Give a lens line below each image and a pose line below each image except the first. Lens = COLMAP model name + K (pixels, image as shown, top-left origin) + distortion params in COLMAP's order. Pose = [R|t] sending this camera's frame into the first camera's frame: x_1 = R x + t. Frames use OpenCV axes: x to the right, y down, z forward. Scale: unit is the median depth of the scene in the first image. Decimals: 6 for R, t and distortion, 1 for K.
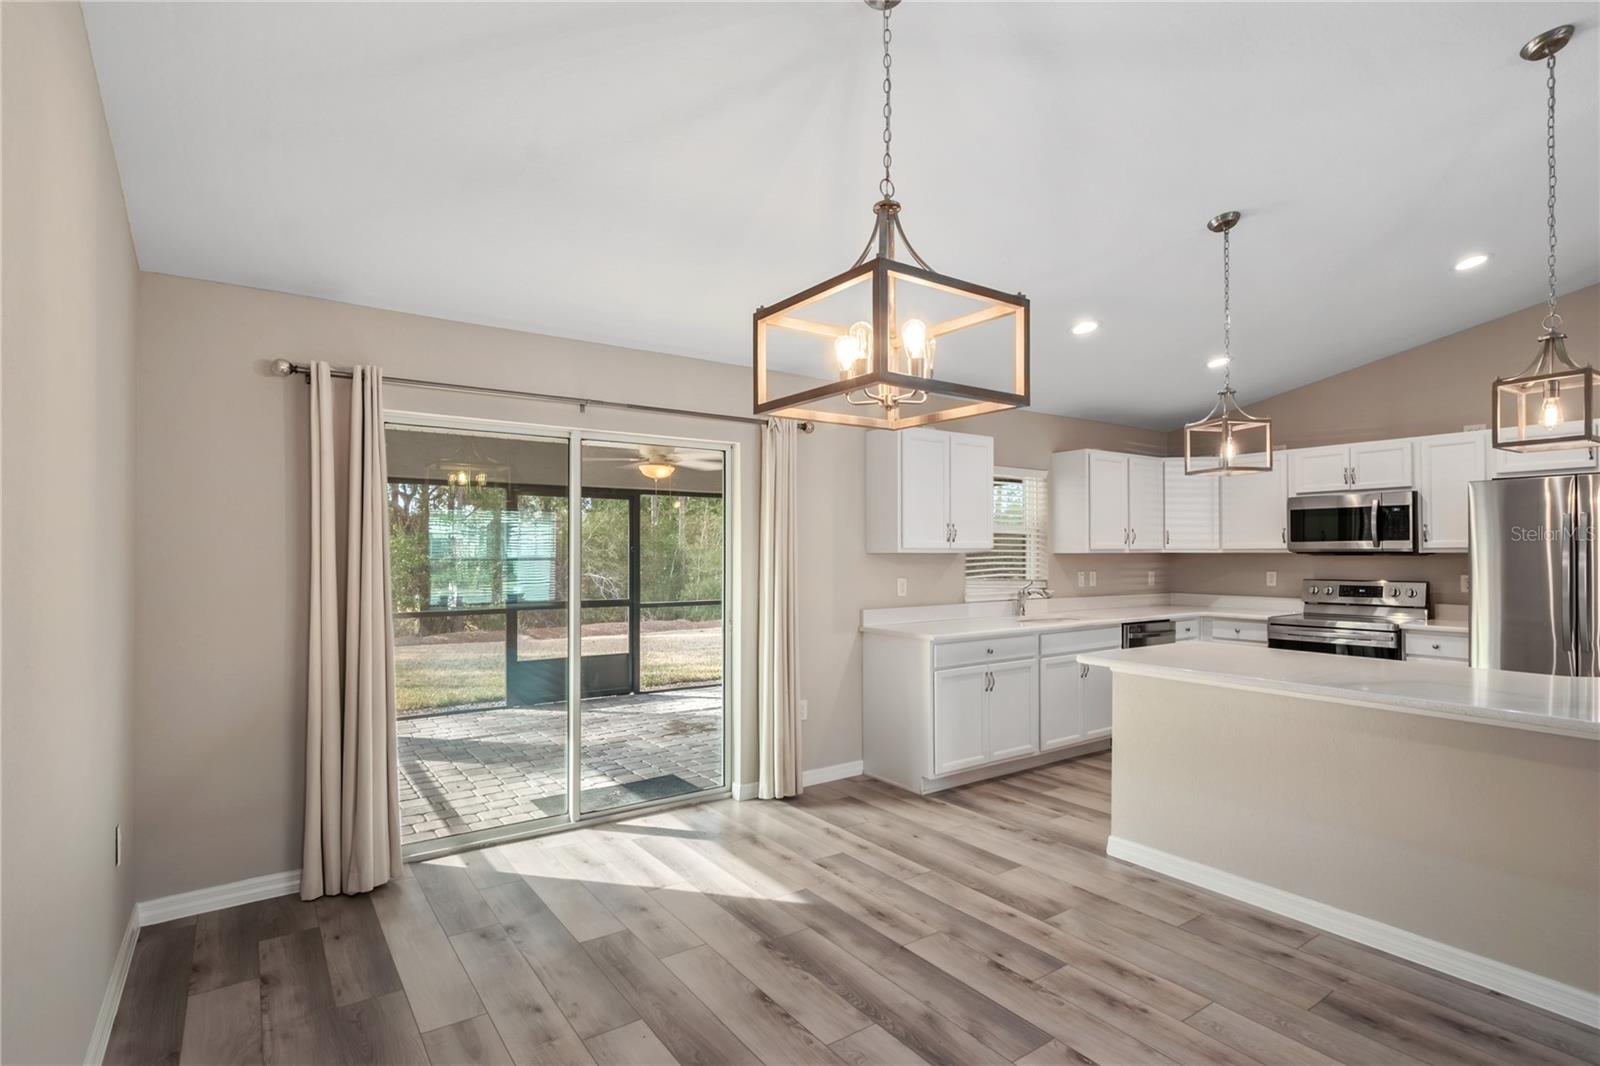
lens RADIAL K [[789.2, 0, 809.9], [0, 789.2, 545.1], [0, 0, 1]] dist [-0.000579, 0.002046]
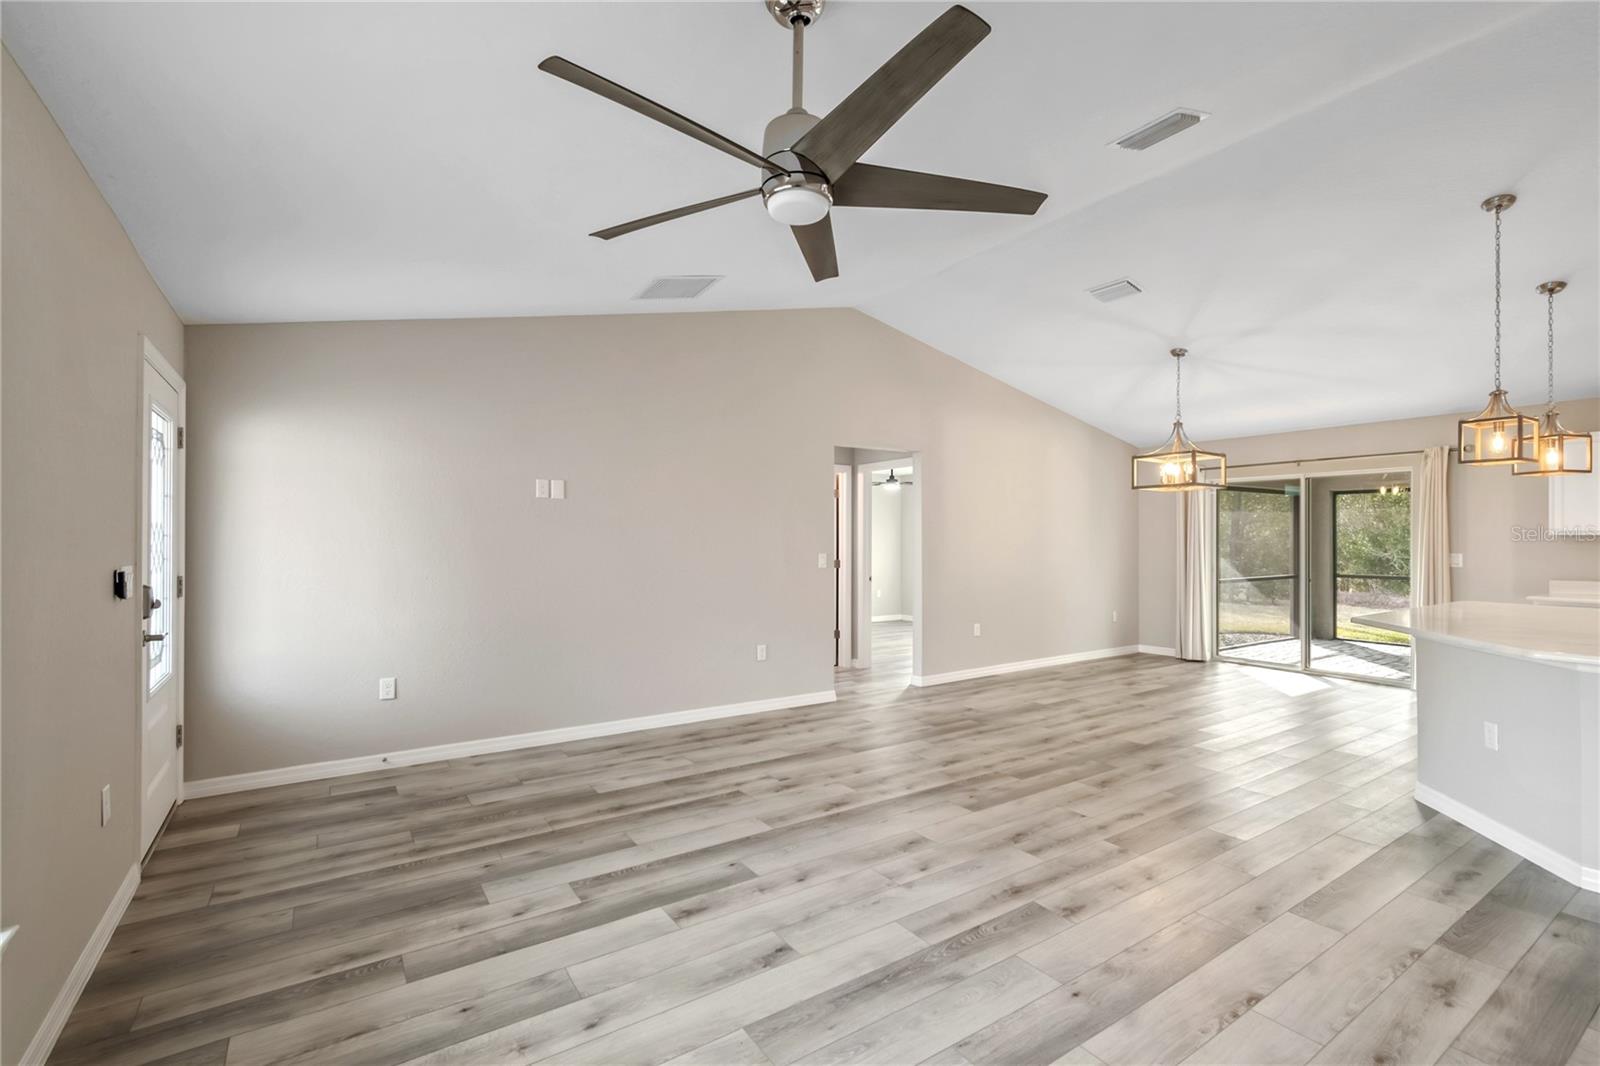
lens RADIAL K [[717.0, 0, 801.3], [0, 717.0, 533.1], [0, 0, 1]] dist [-0.000437, 0.000574]
pose [[-0.031068, -0.008771, -0.999479, 1.195747], [0.008011, 0.999927, -0.009024, 0.006784], [0.999485, -0.008287, -0.030996, -0.163065]]
